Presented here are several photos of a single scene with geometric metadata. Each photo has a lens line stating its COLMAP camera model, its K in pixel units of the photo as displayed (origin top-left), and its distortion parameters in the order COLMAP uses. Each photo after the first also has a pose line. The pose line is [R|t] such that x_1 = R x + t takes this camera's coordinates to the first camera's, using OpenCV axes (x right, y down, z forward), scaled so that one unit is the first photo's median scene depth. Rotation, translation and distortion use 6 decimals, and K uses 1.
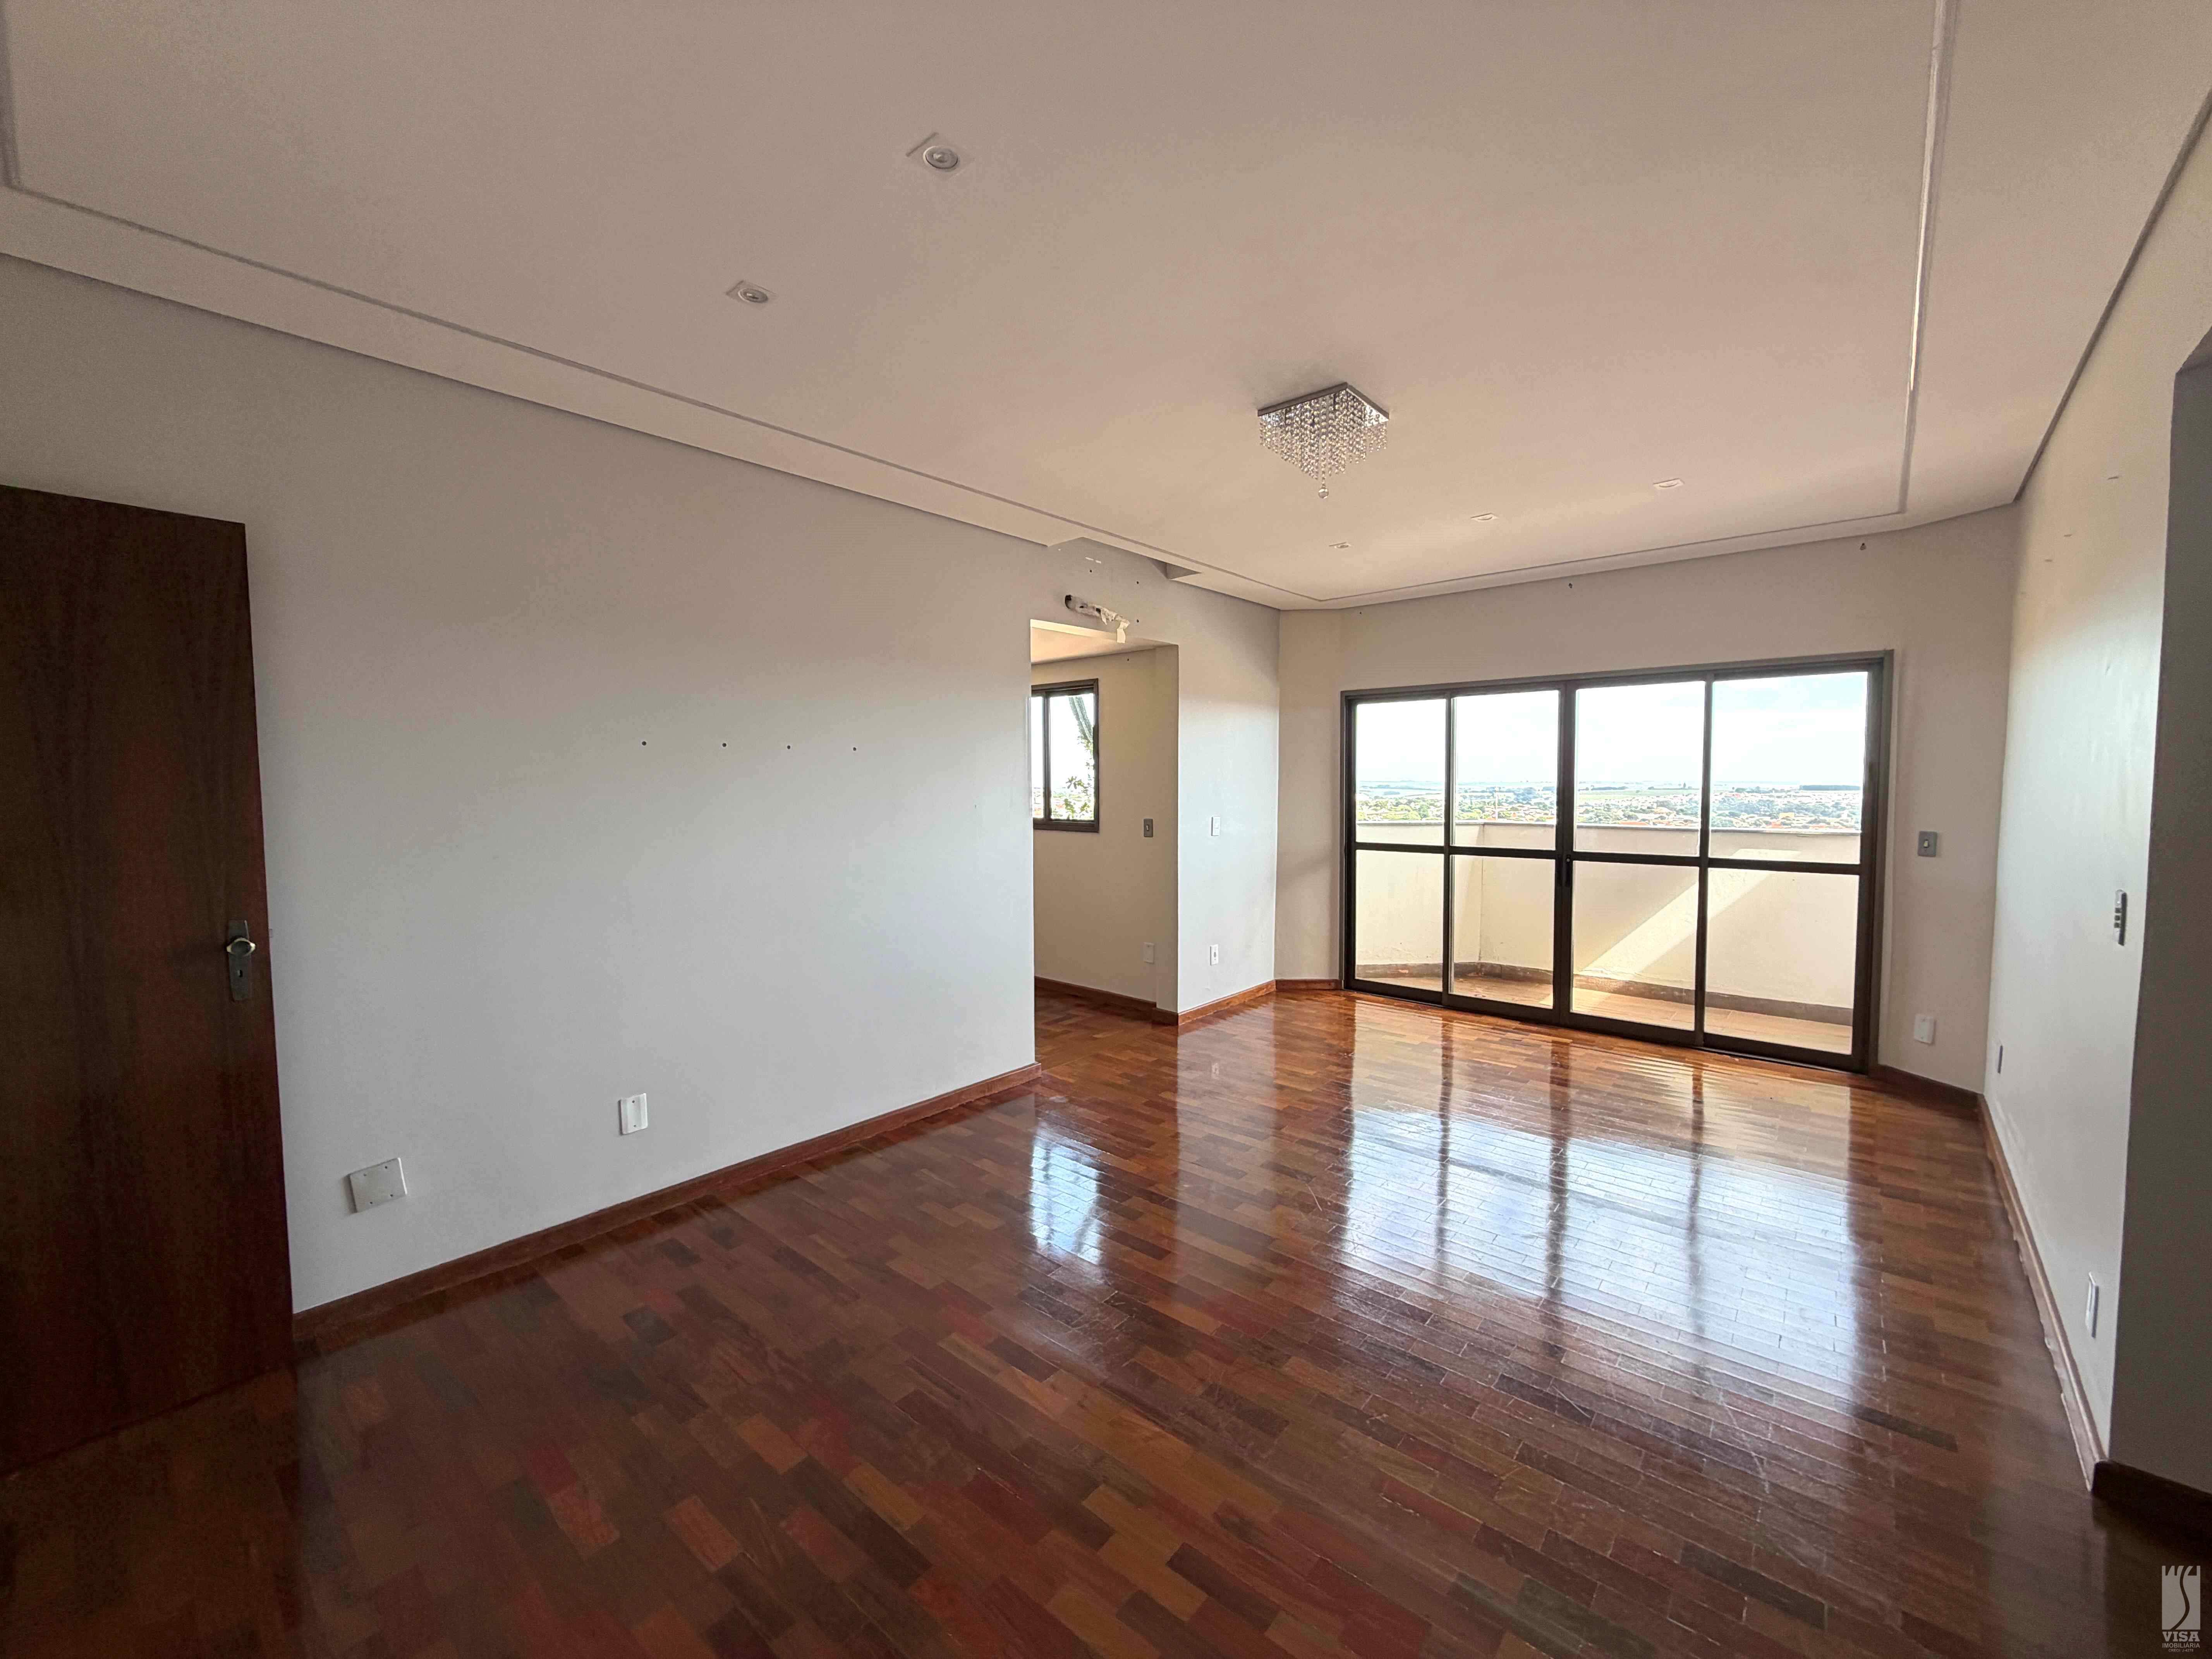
lens RADIAL K [[881.8, 0, 1106.3], [0, 881.8, 829.6], [0, 0, 1]] dist [-0.003055, -0.000024]
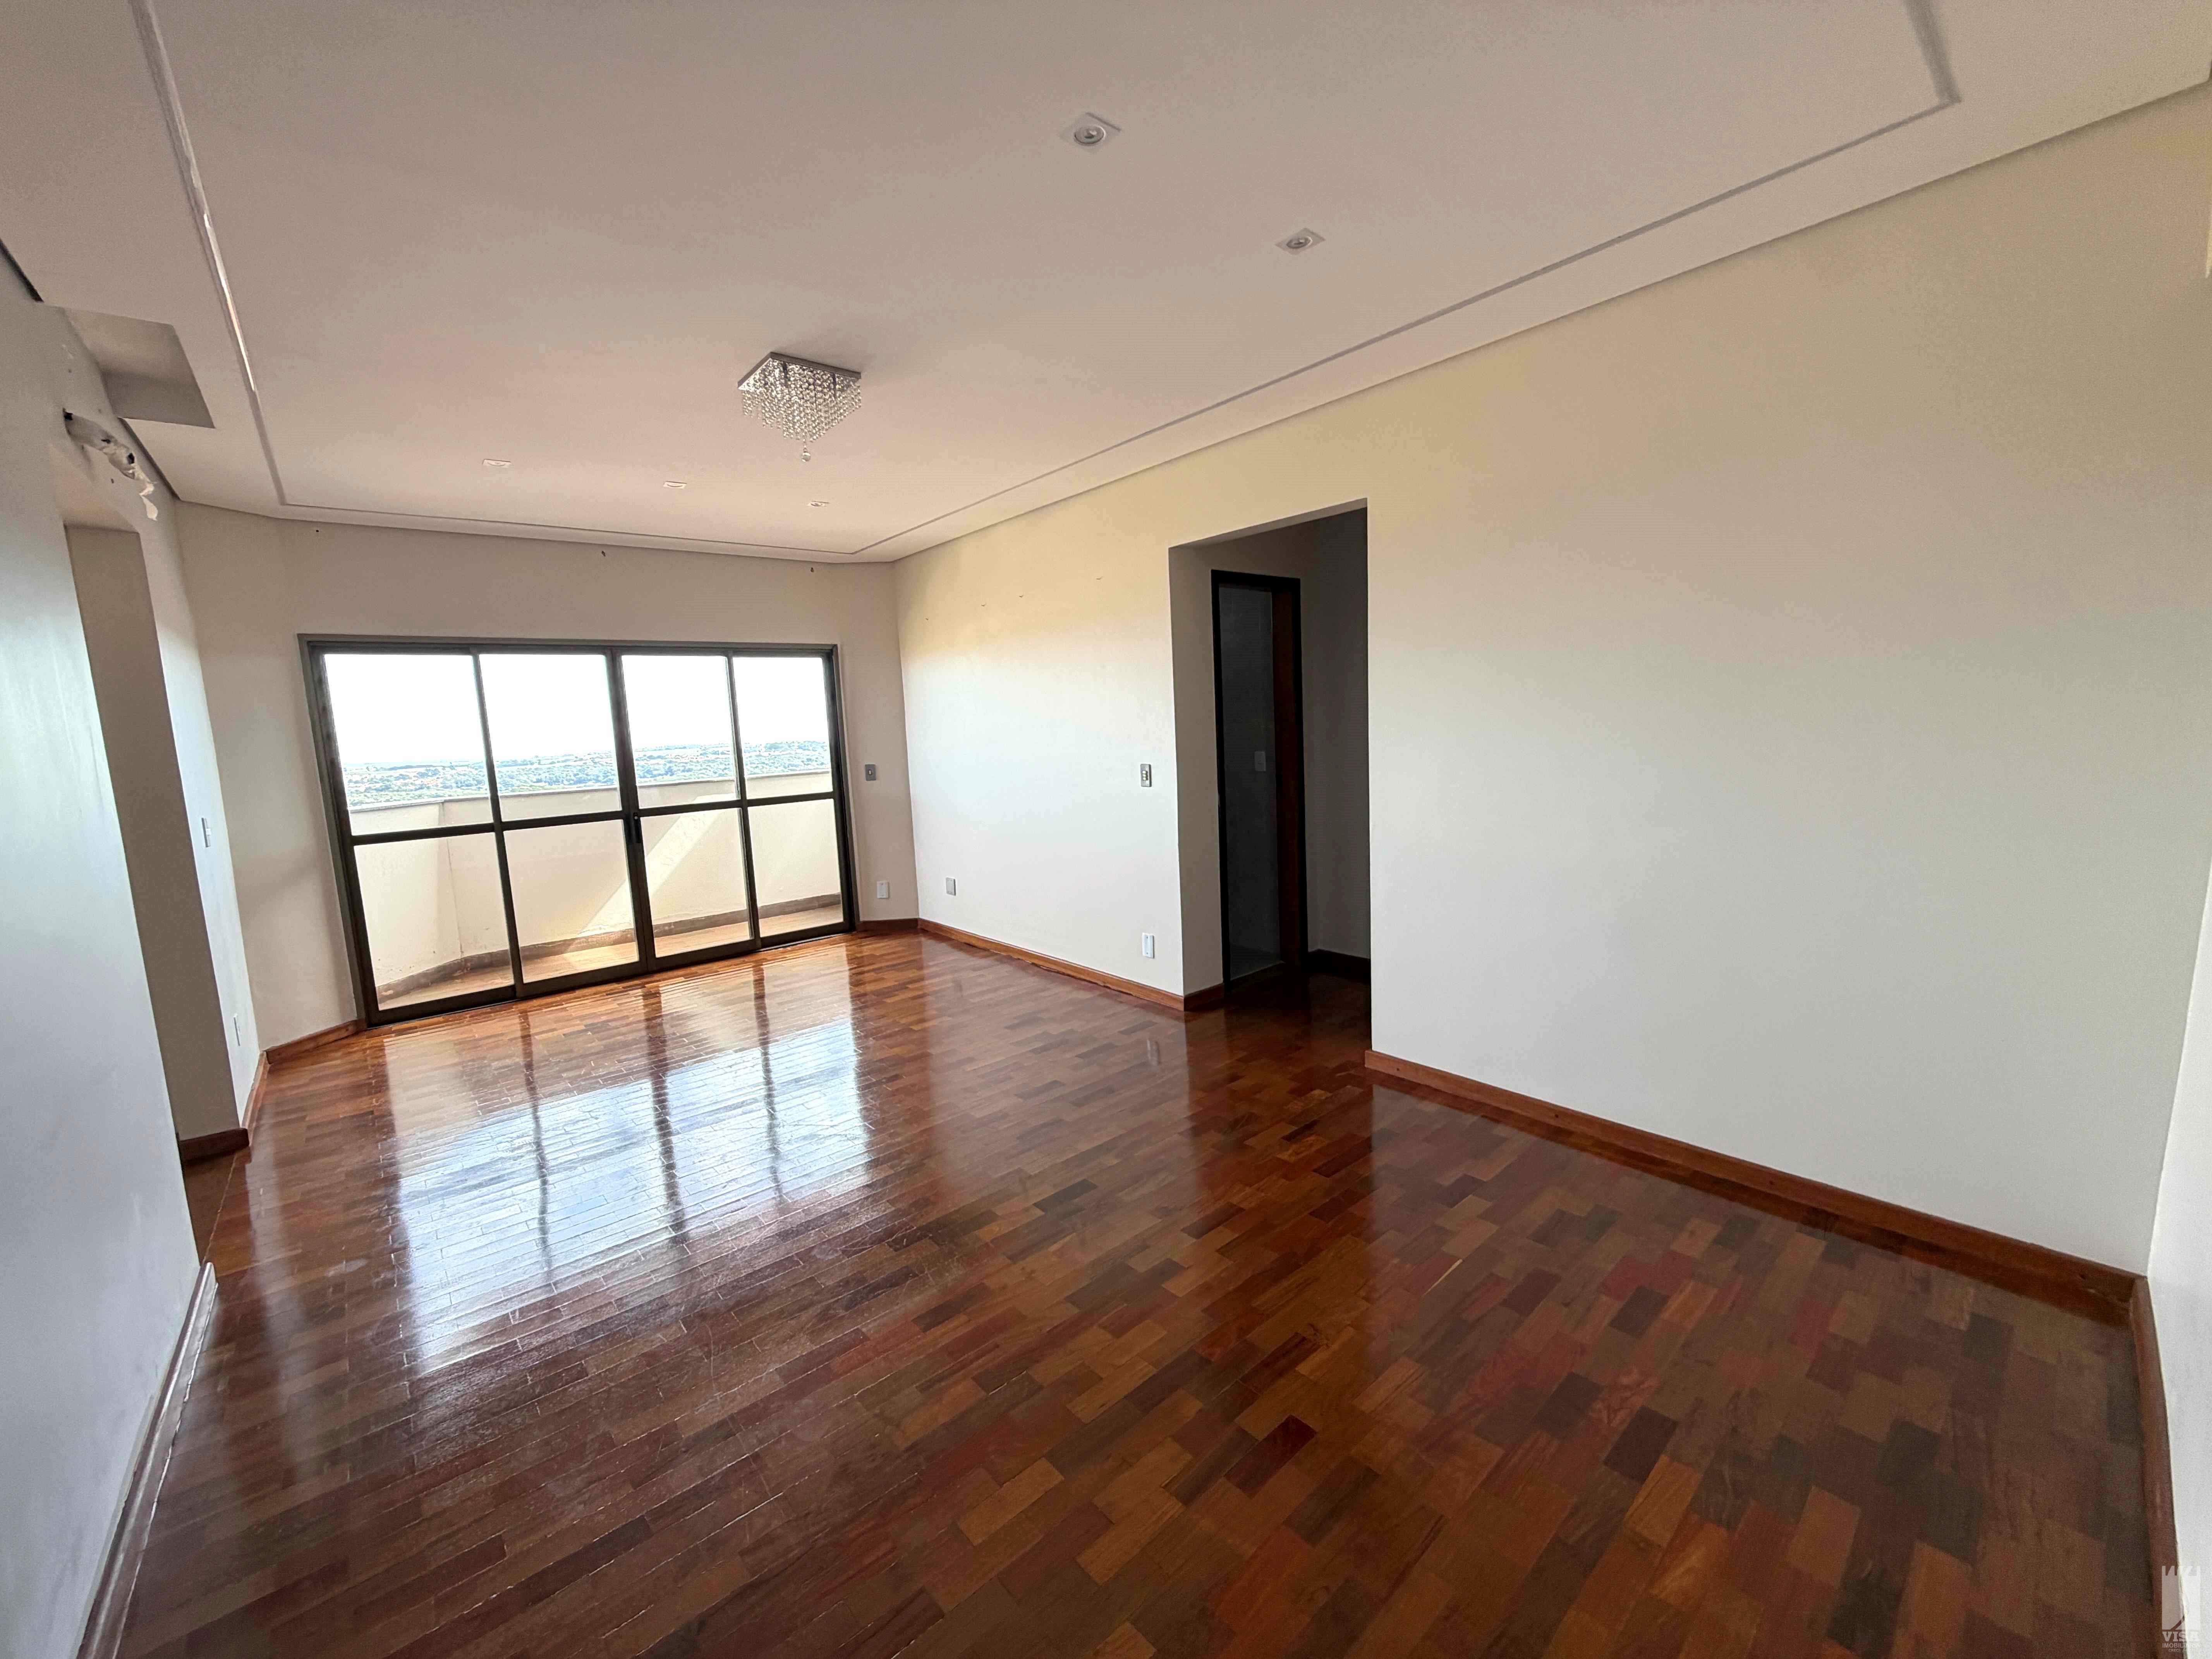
lens RADIAL K [[881.8, 0, 1106.3], [0, 881.8, 827.4], [0, 0, 1]] dist [-0.003055, -0.000024]
pose [[0.146590, -0.120212, 0.981866, -0.440237], [0.102054, 0.989130, 0.105865, -0.008539], [-0.983919, 0.084685, 0.157265, 0.284445]]
